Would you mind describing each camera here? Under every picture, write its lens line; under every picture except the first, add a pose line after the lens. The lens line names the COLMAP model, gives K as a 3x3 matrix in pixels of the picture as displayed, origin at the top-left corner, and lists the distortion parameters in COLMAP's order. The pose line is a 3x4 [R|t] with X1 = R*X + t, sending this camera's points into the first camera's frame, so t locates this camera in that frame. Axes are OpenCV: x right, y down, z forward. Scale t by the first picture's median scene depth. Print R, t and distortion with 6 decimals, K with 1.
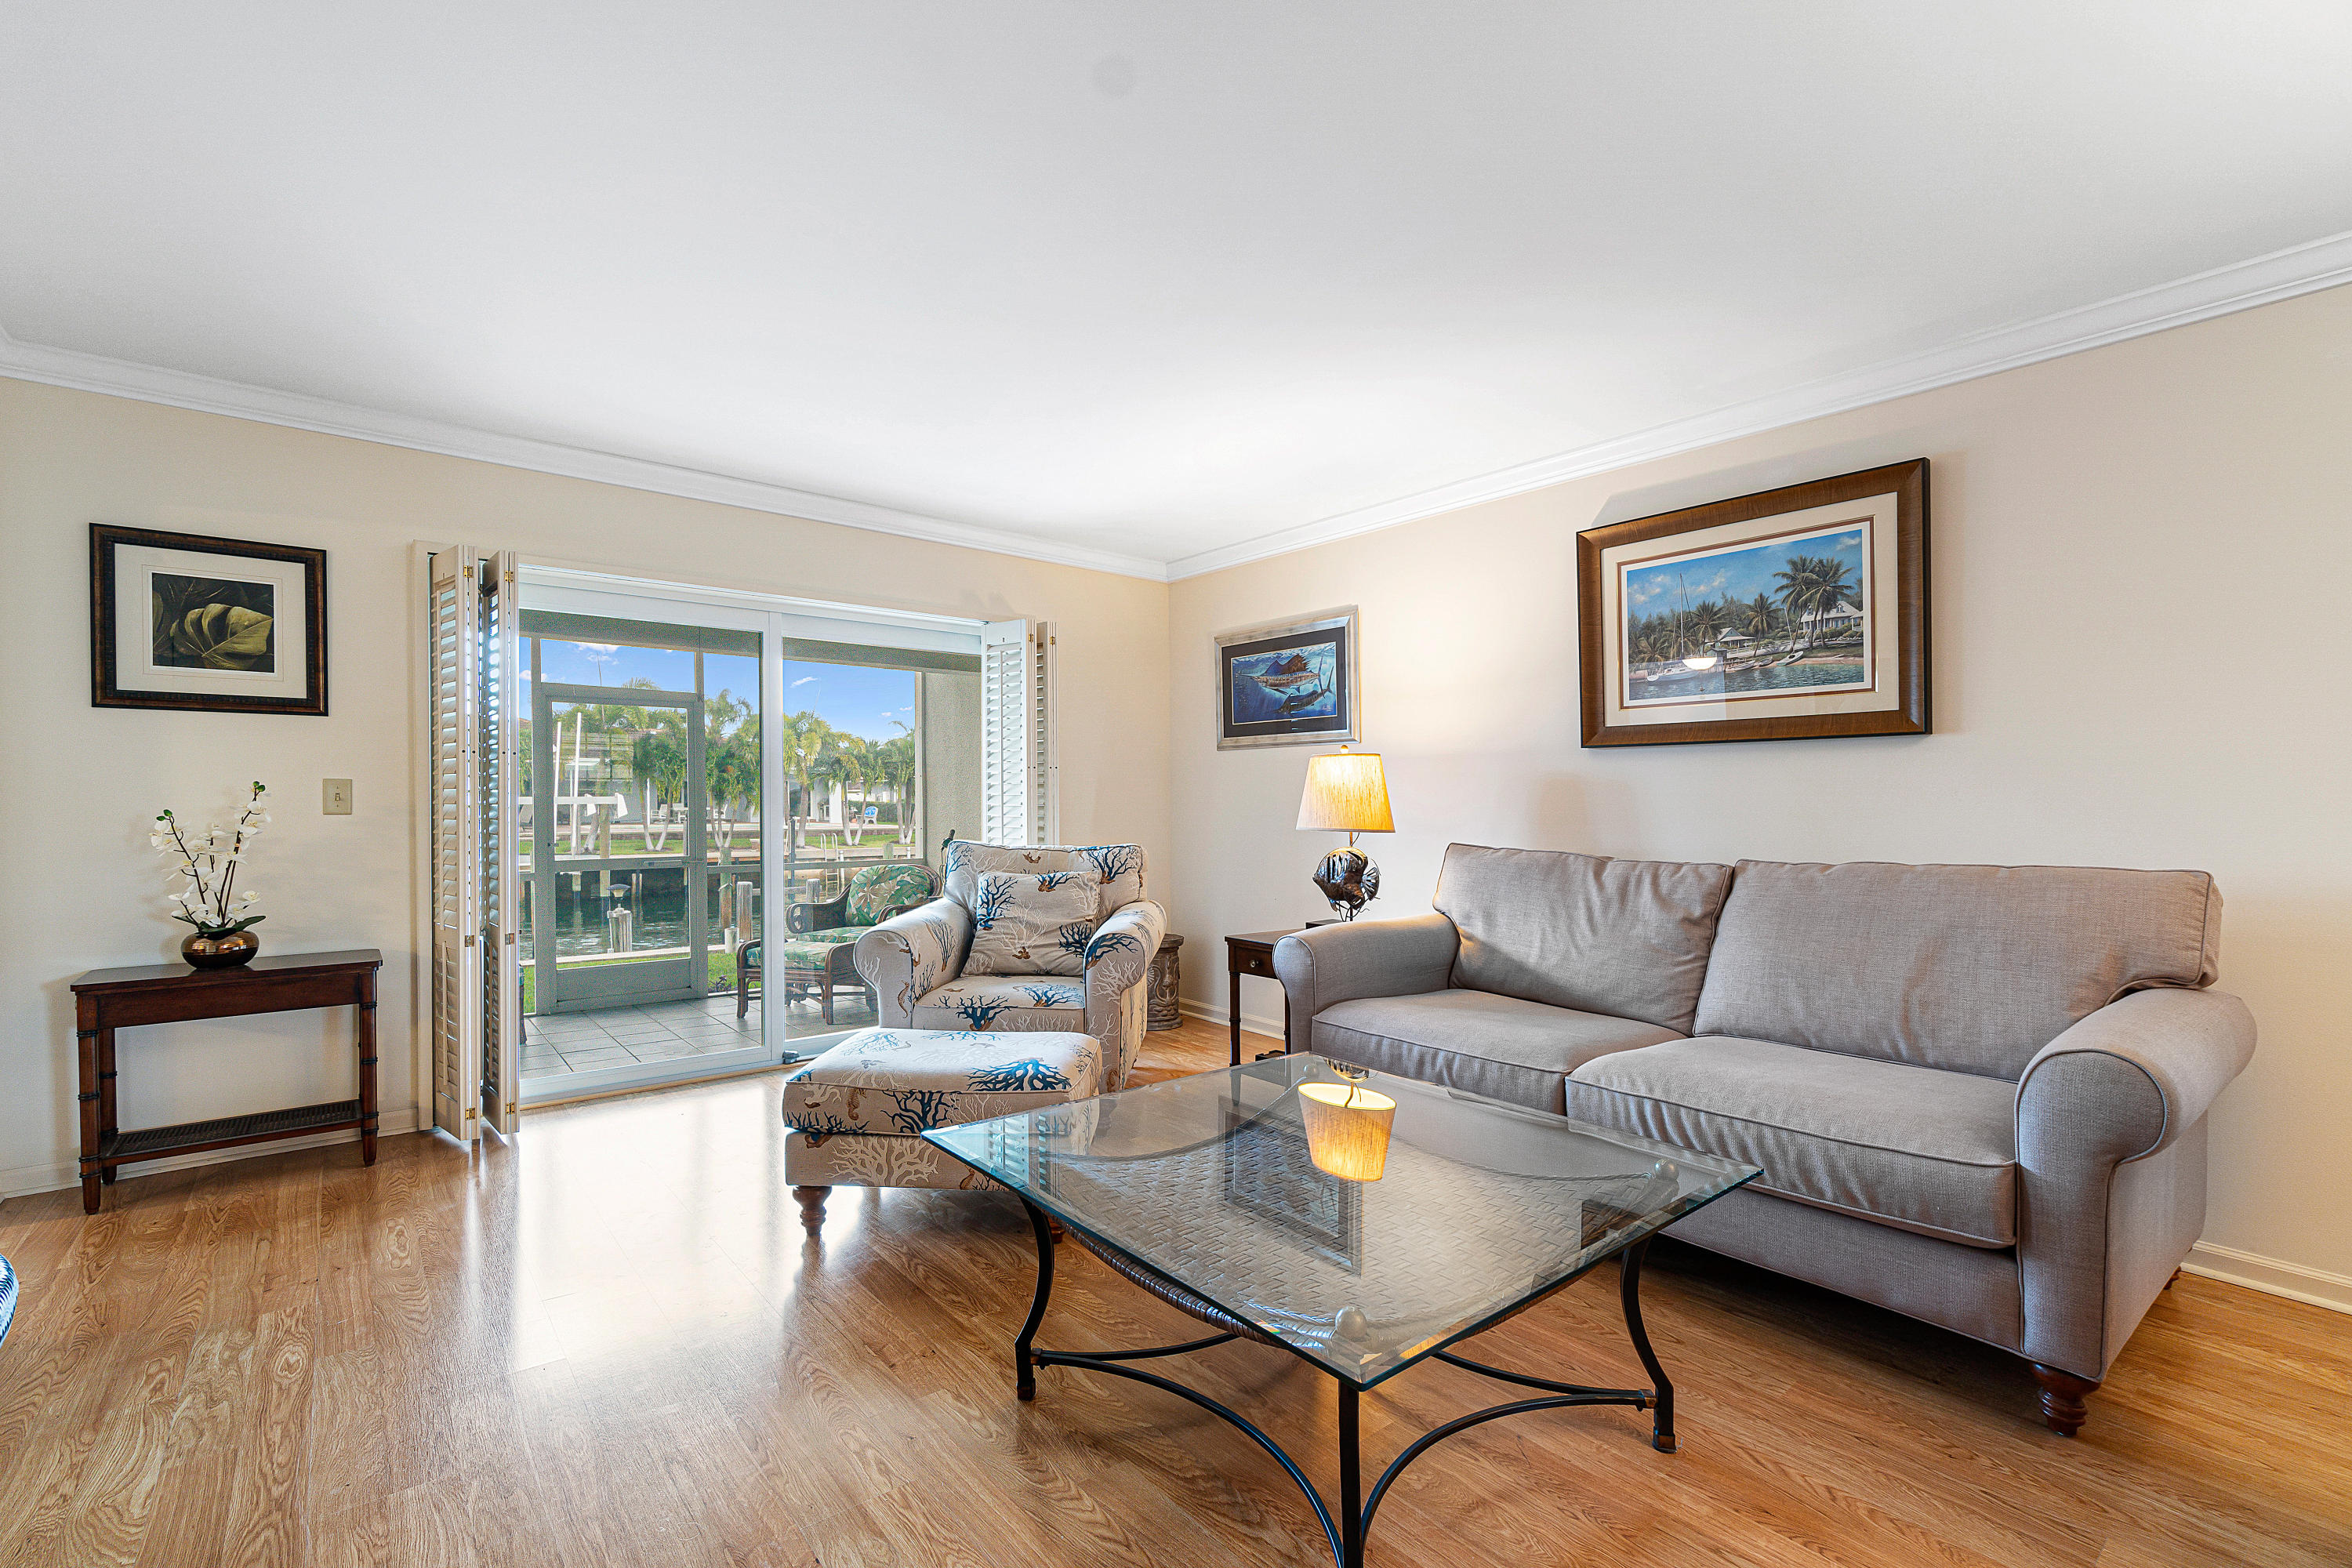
lens RADIAL K [[1011.6, 0, 1167.2], [0, 1011.6, 829.7], [0, 0, 1]] dist [-0.004720, -0.000387]
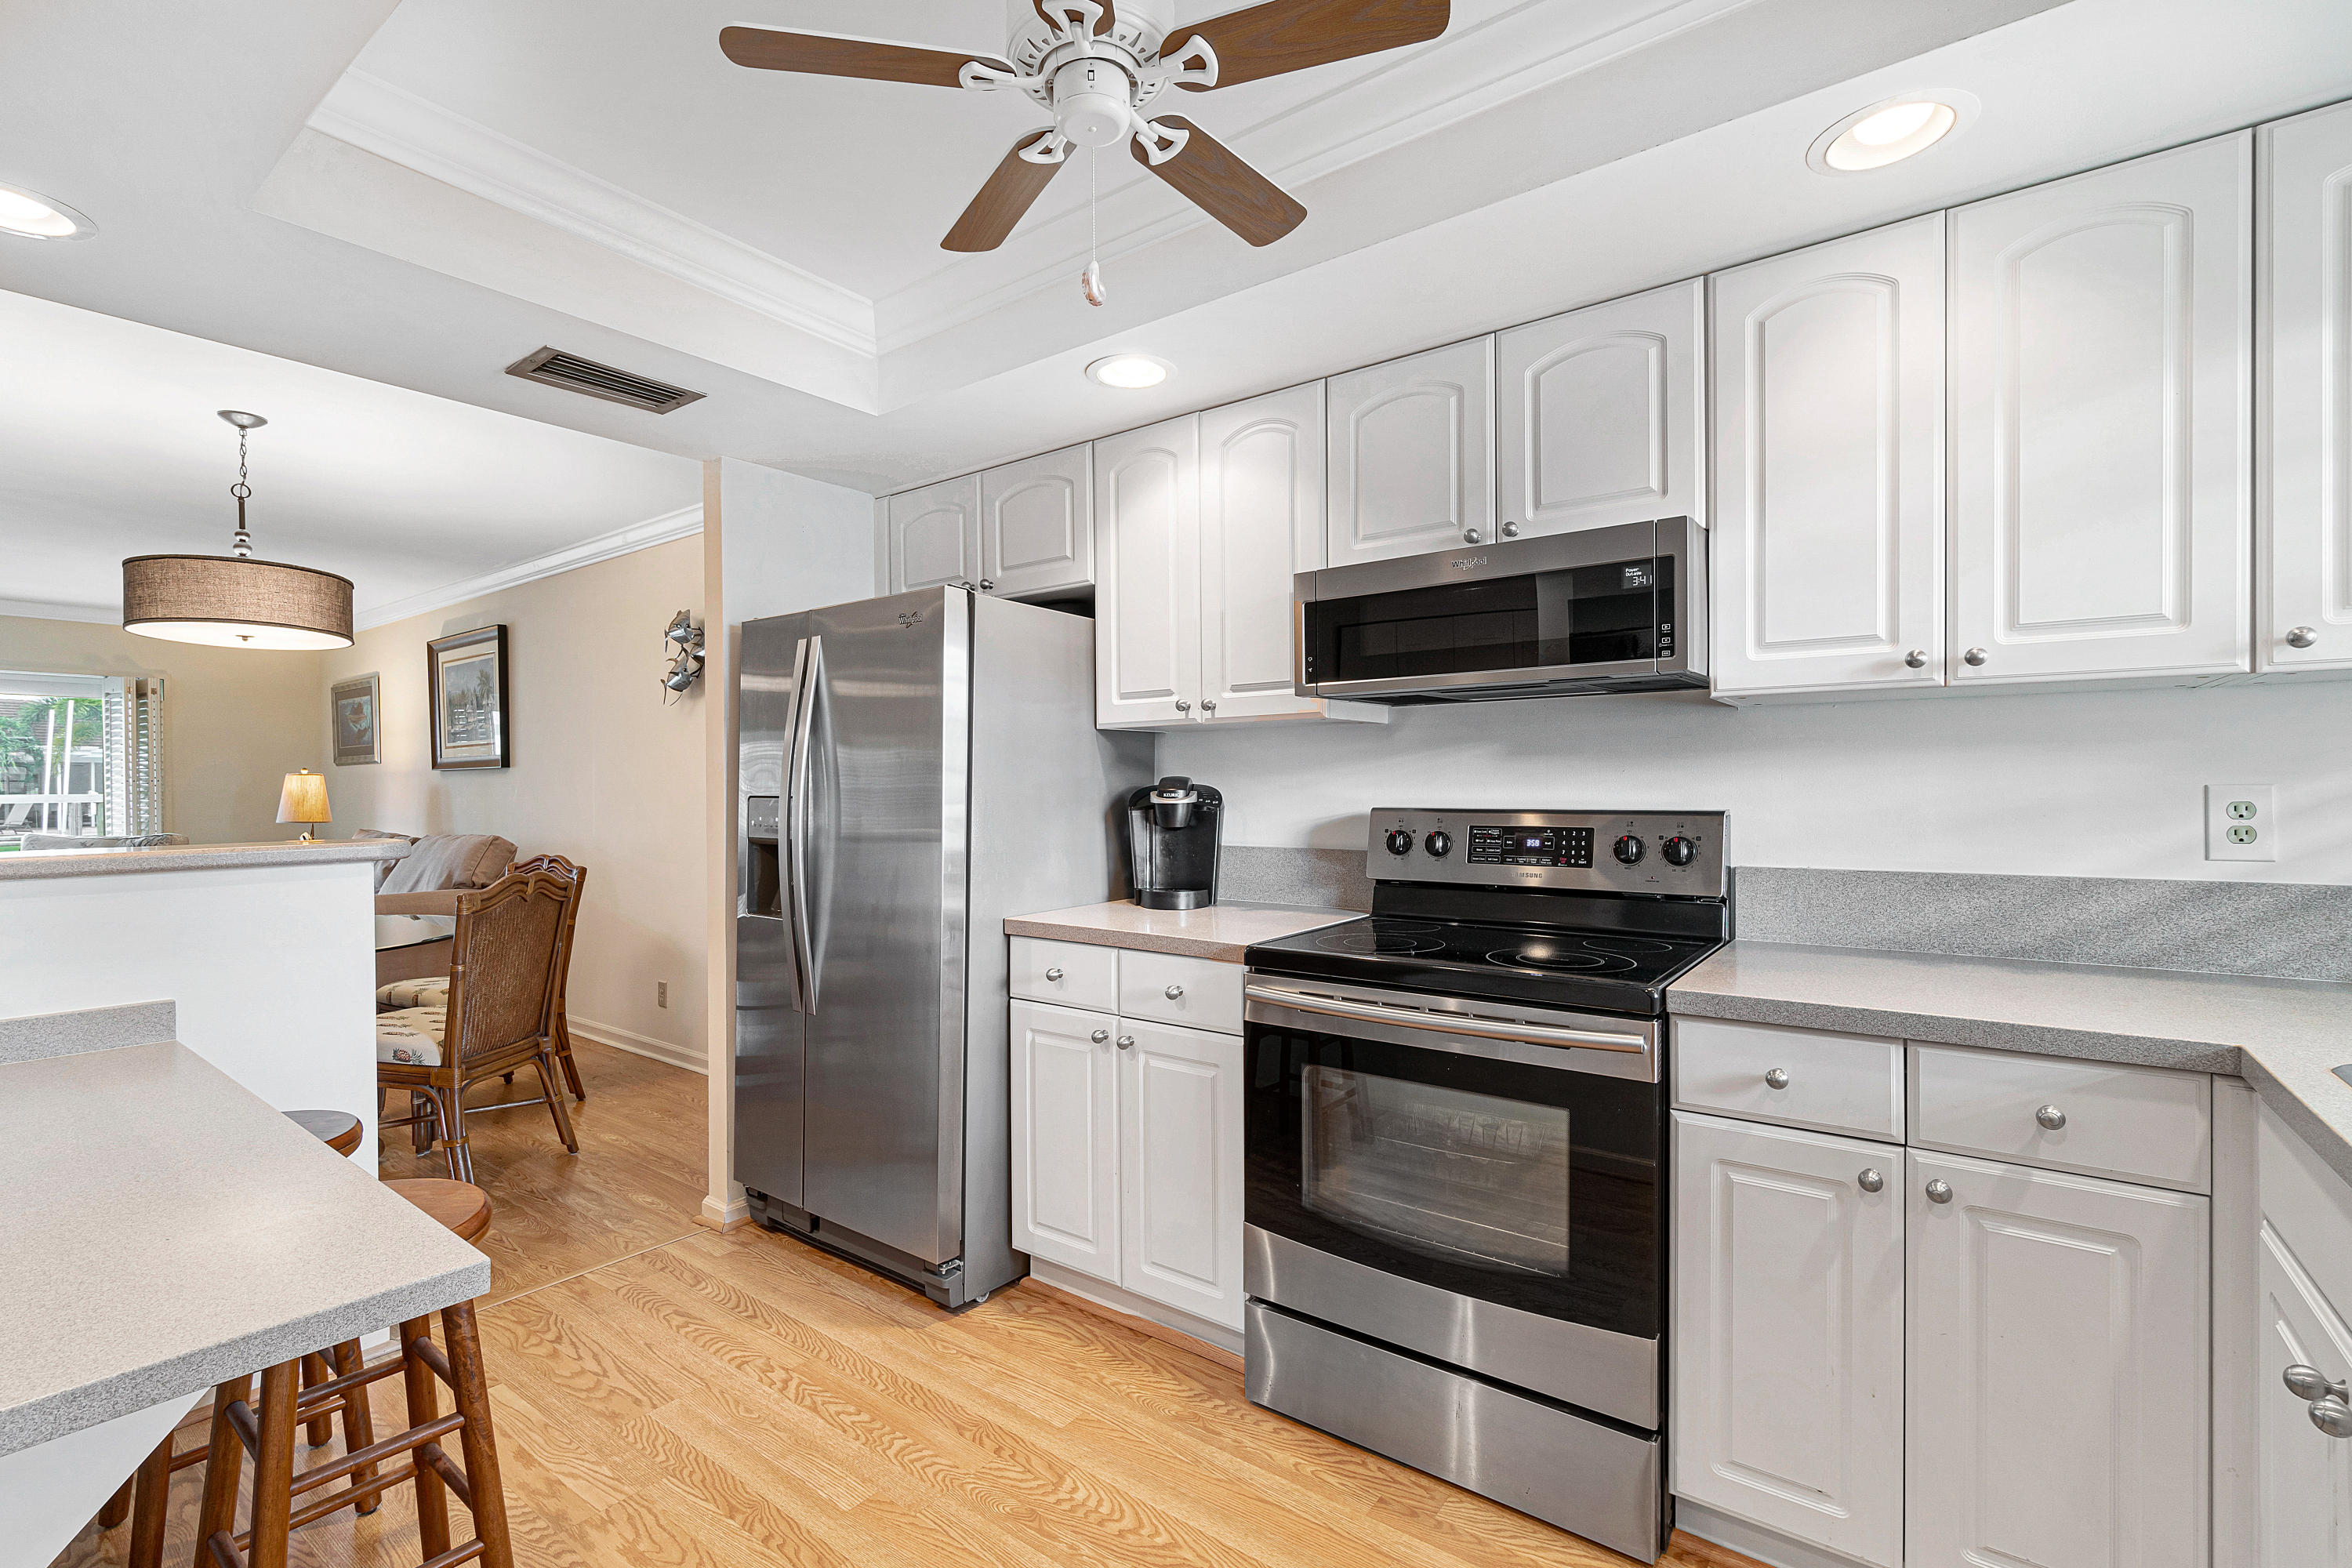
lens RADIAL K [[1011.6, 0, 1186.8], [0, 1011.6, 805.2], [0, 0, 1]] dist [-0.004720, -0.000387]
pose [[0.967206, -0.018940, 0.253285, 1.303397], [0.020442, 0.999786, -0.003299, 0.009293], [-0.253169, 0.008368, 0.967386, -1.023158]]
